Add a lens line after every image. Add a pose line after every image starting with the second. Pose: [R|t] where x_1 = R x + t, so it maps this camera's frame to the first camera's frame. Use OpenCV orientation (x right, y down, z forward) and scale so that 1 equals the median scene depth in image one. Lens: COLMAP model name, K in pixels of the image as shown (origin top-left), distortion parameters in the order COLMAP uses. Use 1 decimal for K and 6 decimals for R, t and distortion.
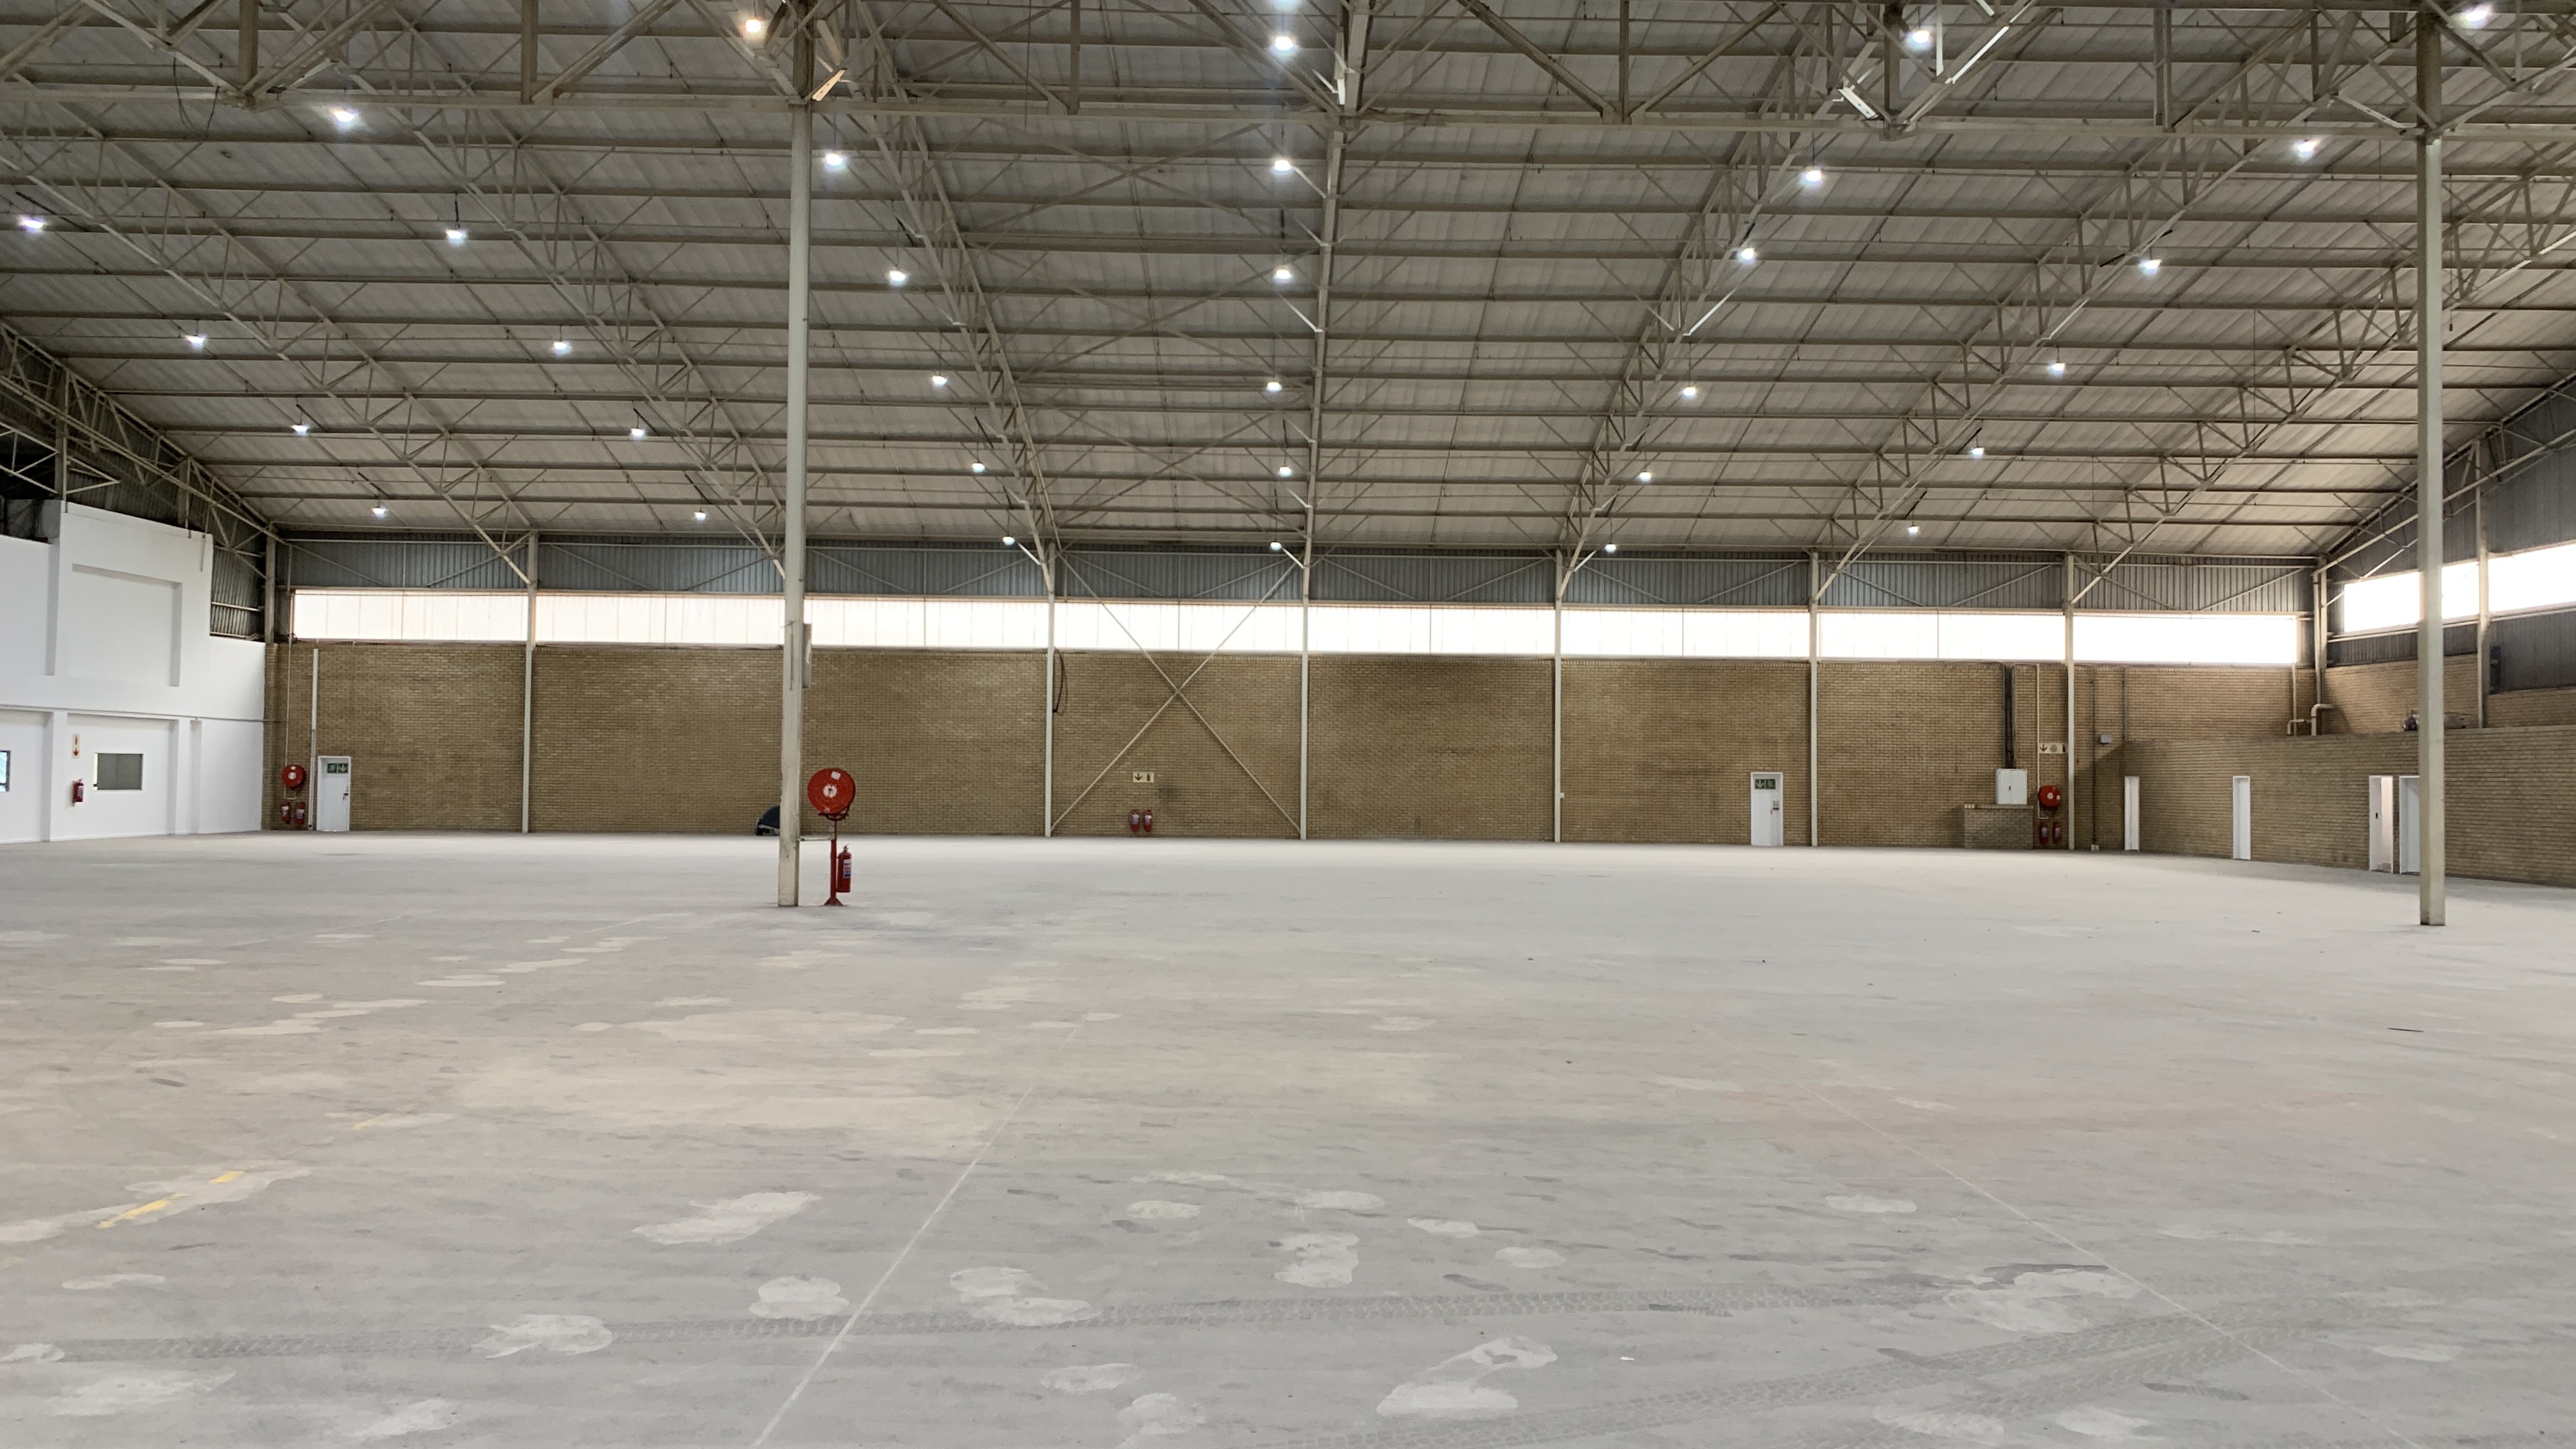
lens RADIAL K [[1954.5, 0, 1305.3], [0, 1954.5, 712.4], [0, 0, 1]] dist [0.065441, -0.080206]
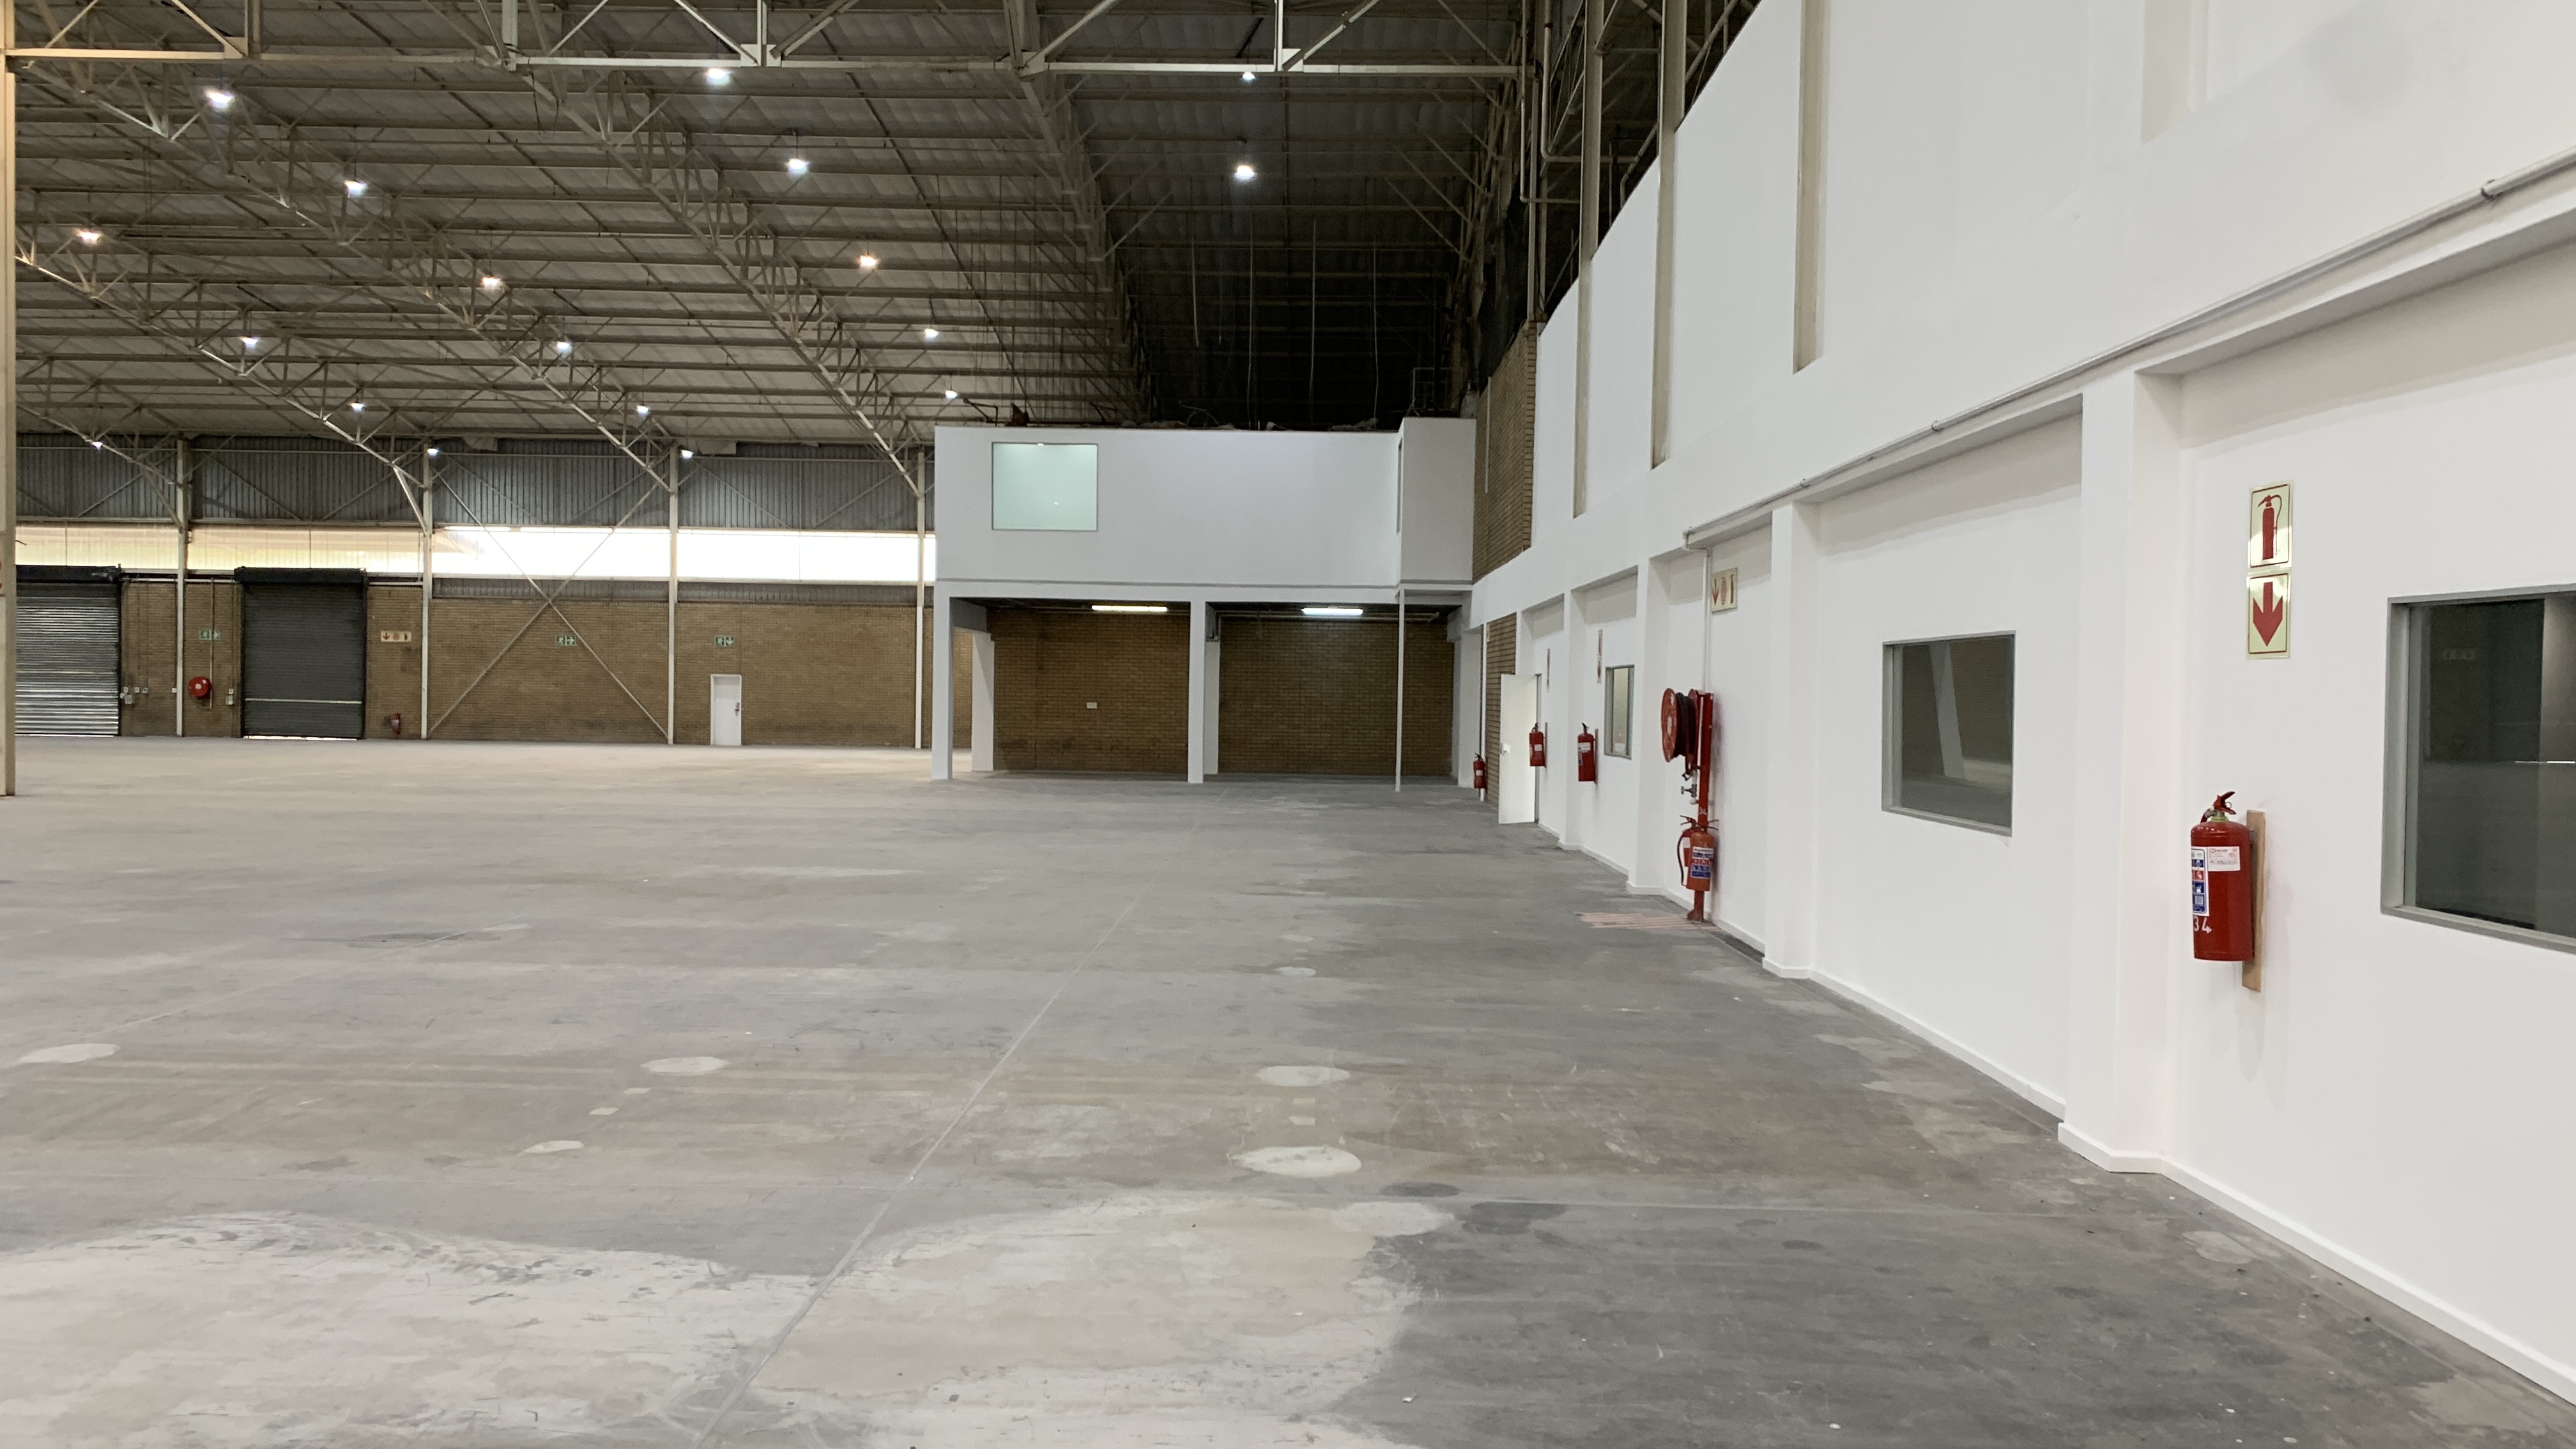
lens RADIAL K [[1947.2, 0, 1297.0], [0, 1947.2, 756.2], [0, 0, 1]] dist [-0.001790, -0.009382]
pose [[-0.999368, -0.027512, 0.022496, -0.497088], [-0.027565, 0.999618, -0.002065, 0.029058], [-0.022430, -0.002684, -0.999745, 1.016024]]
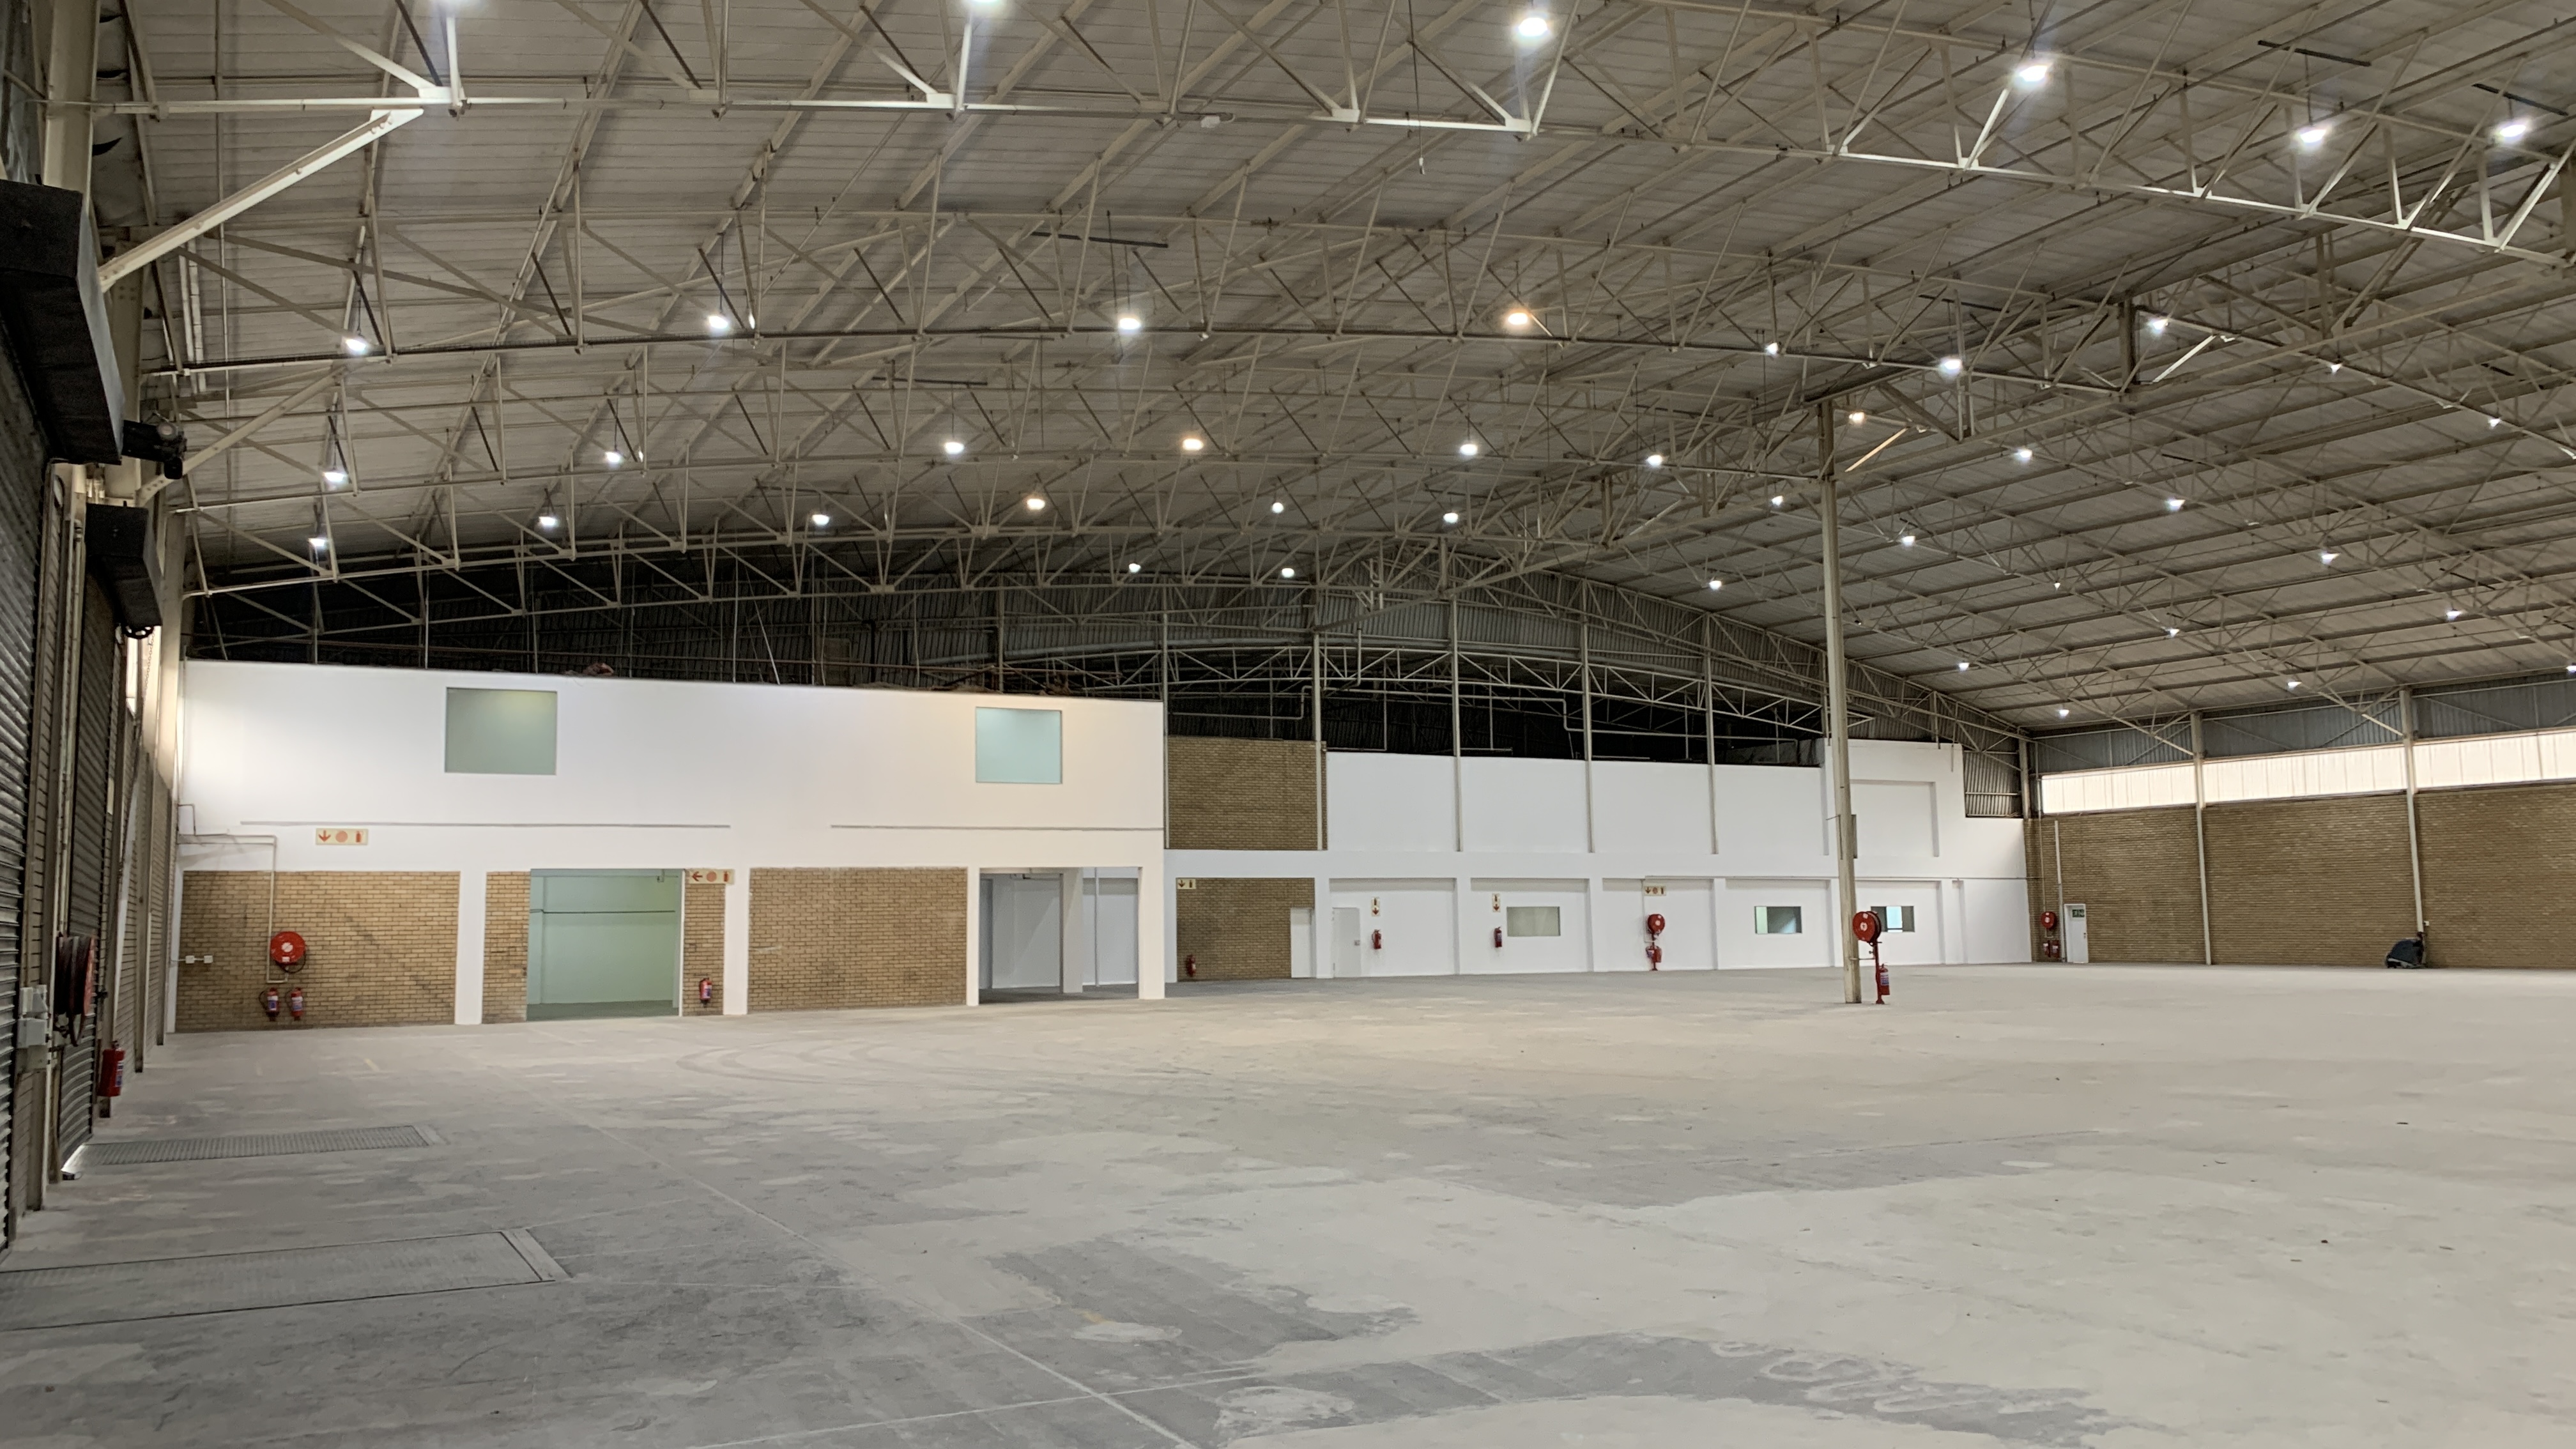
lens RADIAL K [[1954.5, 0, 1262.7], [0, 1954.5, 710.7], [0, 0, 1]] dist [0.065441, -0.080206]
pose [[0.441661, -0.112842, -0.890057, 0.448423], [0.047181, 0.993607, -0.102559, 0.004606], [0.895941, 0.003302, 0.444162, -0.039350]]
